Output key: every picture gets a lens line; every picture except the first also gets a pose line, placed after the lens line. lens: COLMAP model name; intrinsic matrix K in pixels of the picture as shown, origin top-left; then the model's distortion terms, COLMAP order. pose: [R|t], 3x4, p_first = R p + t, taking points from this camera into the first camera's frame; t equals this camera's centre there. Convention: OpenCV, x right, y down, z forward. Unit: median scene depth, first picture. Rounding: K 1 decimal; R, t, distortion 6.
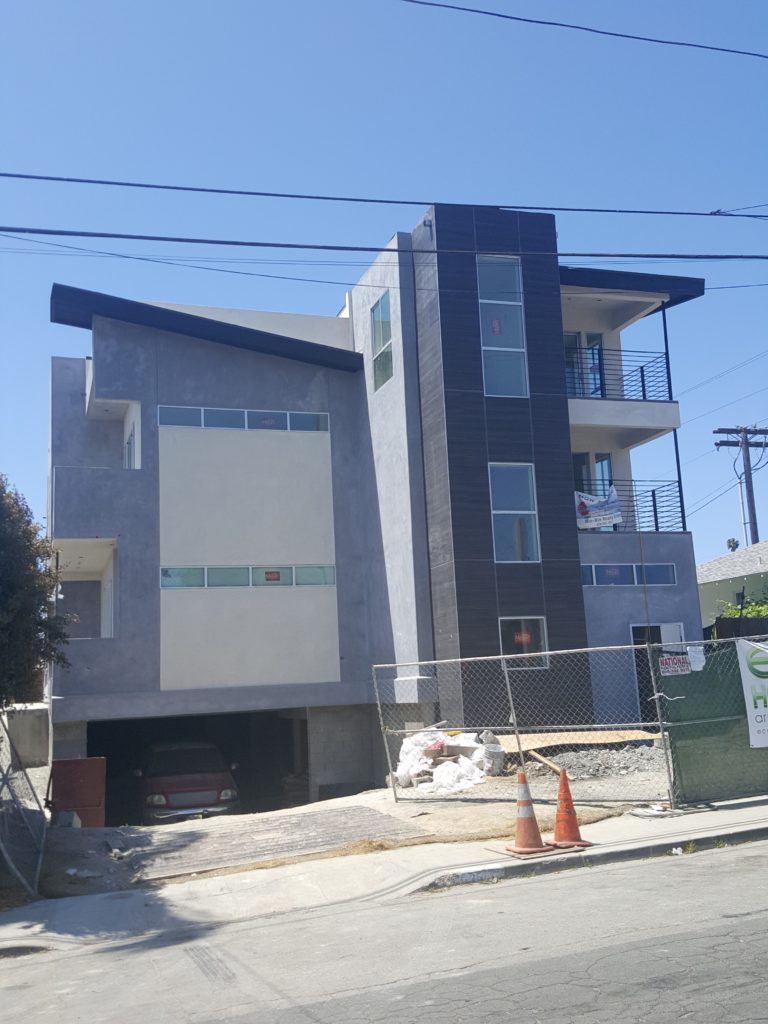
lens RADIAL K [[985.1, 0, 383.6], [0, 985.1, 491.4], [0, 0, 1]] dist [0.152705, -0.293367]
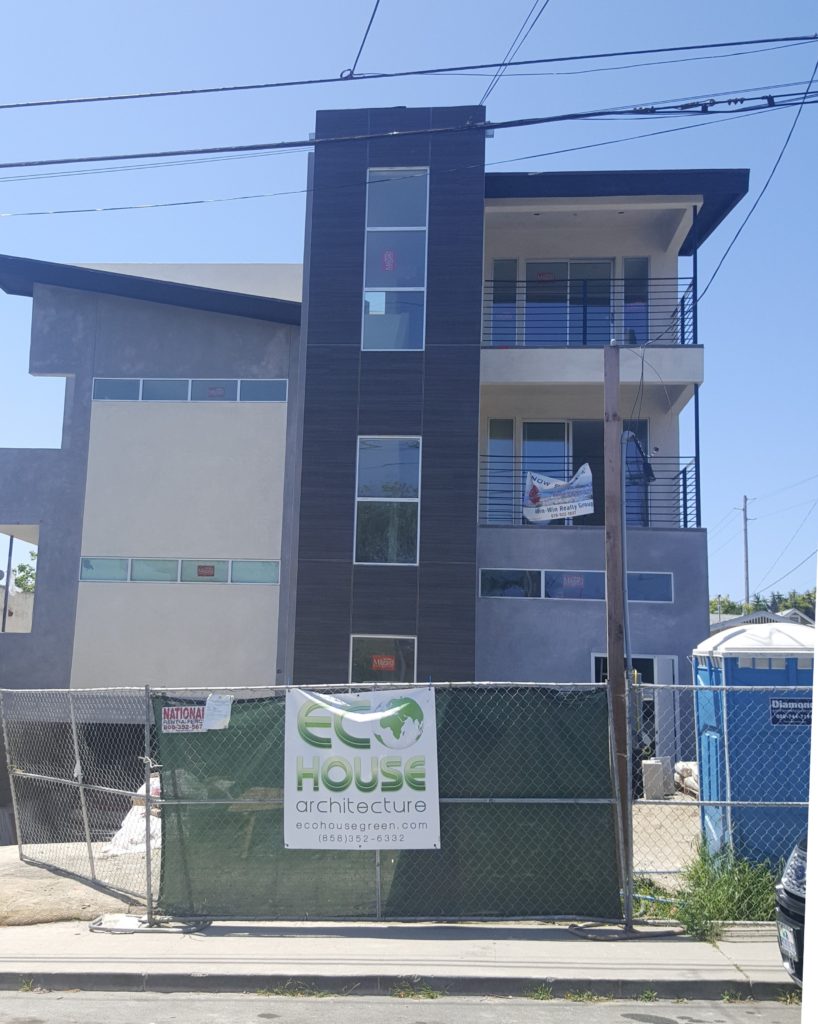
lens RADIAL K [[1099.0, 0, 409.0], [0, 1099.0, 464.9], [0, 0, 1]] dist [0.117875, -0.008661]
pose [[0.909559, -0.004933, -0.415546, 0.458787], [0.003987, 0.999987, -0.003144, -0.002980], [0.415557, 0.001203, 0.909567, 0.203346]]
